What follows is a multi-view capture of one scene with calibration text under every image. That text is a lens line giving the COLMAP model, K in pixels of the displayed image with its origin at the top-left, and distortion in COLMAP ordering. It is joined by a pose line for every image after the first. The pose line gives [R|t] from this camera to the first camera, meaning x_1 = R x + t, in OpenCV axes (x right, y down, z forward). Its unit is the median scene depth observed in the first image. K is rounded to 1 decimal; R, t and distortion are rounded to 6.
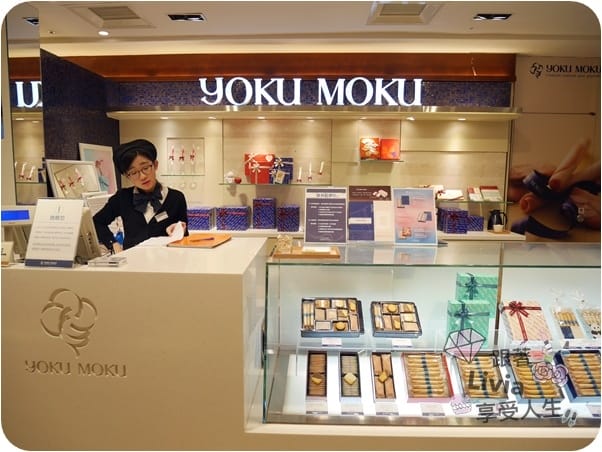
lens RADIAL K [[425.3, 0, 301.0], [0, 425.3, 226.0], [0, 0, 1]] dist [-0.061572, 0.000638]
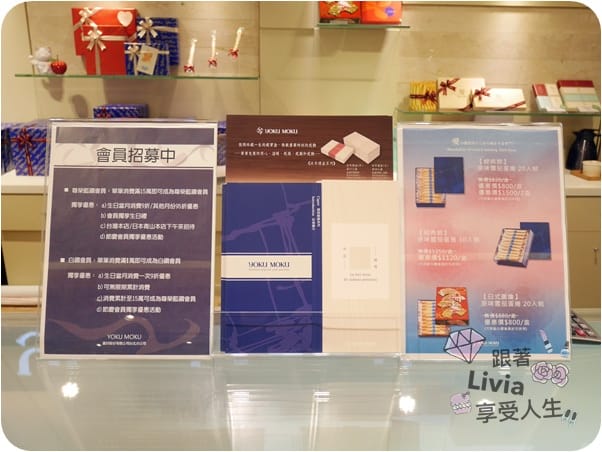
lens RADIAL K [[540.1, 0, 301.0], [0, 540.1, 226.0], [0, 0, 1]] dist [-0.008208, 0.003691]
pose [[0.997182, -0.016980, 0.073077, 0.074630], [0.002568, 0.981205, 0.192953, -0.051838], [-0.074980, -0.192222, 0.978483, 0.380968]]
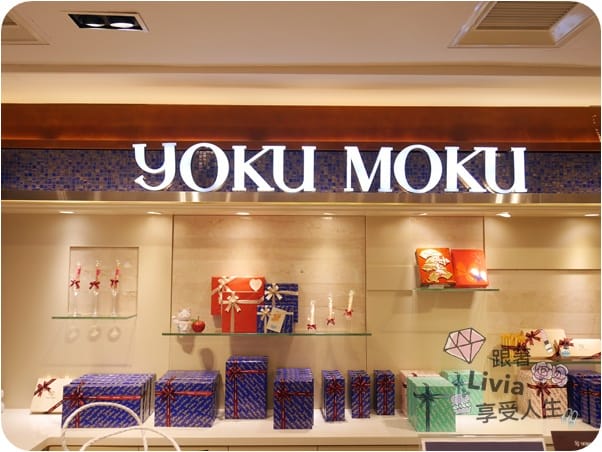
lens RADIAL K [[540.1, 0, 301.0], [0, 540.1, 226.0], [0, 0, 1]] dist [-0.008208, 0.003691]
pose [[0.998307, 0.000211, 0.058169, -0.060112], [0.011576, 0.979270, -0.202227, -0.095918], [-0.057006, 0.202558, 0.977610, 0.305772]]
